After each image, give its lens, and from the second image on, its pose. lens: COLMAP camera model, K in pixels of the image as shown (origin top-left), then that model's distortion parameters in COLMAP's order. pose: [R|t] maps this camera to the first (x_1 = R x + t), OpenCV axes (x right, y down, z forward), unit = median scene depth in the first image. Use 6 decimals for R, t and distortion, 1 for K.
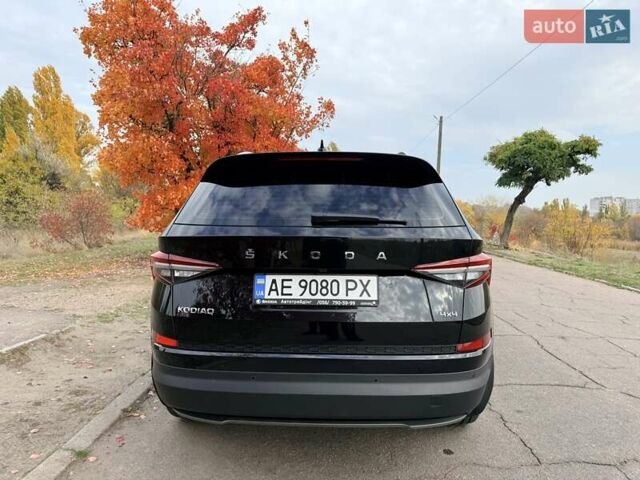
lens RADIAL K [[452.3, 0, 320.0], [0, 452.3, 240.0], [0, 0, 1]] dist [0.021284, -0.004465]
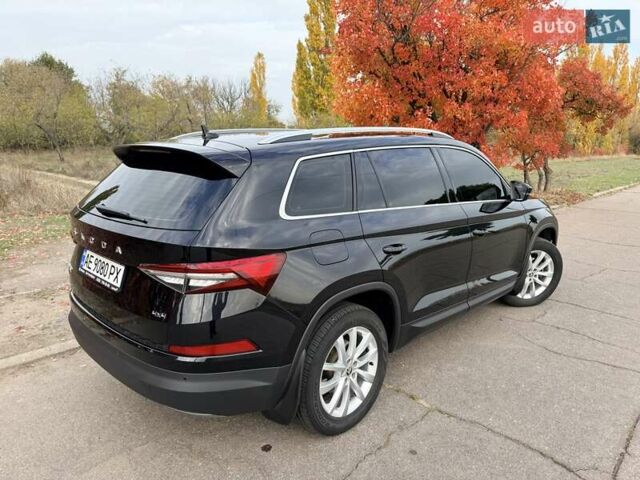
lens RADIAL K [[454.4, 0, 320.0], [0, 454.4, 240.0], [0, 0, 1]] dist [0.006021, 0.005968]
pose [[0.747859, 0.150007, -0.646688, 1.176522], [-0.040610, 0.982649, 0.180974, -0.202594], [0.662615, -0.109081, 0.740974, 0.492431]]
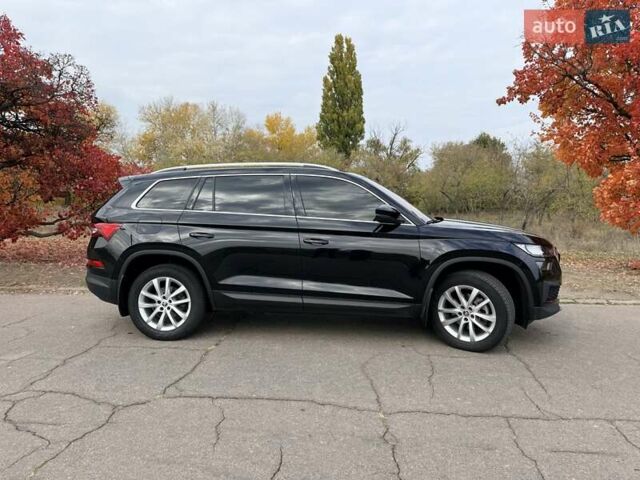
lens RADIAL K [[452.3, 0, 320.0], [0, 452.3, 240.0], [0, 0, 1]] dist [0.021284, -0.004465]
pose [[-0.050740, 0.077516, -0.995699, 2.547057], [-0.050337, 0.995518, 0.080067, -0.119065], [0.997443, 0.054183, -0.046611, 2.288259]]
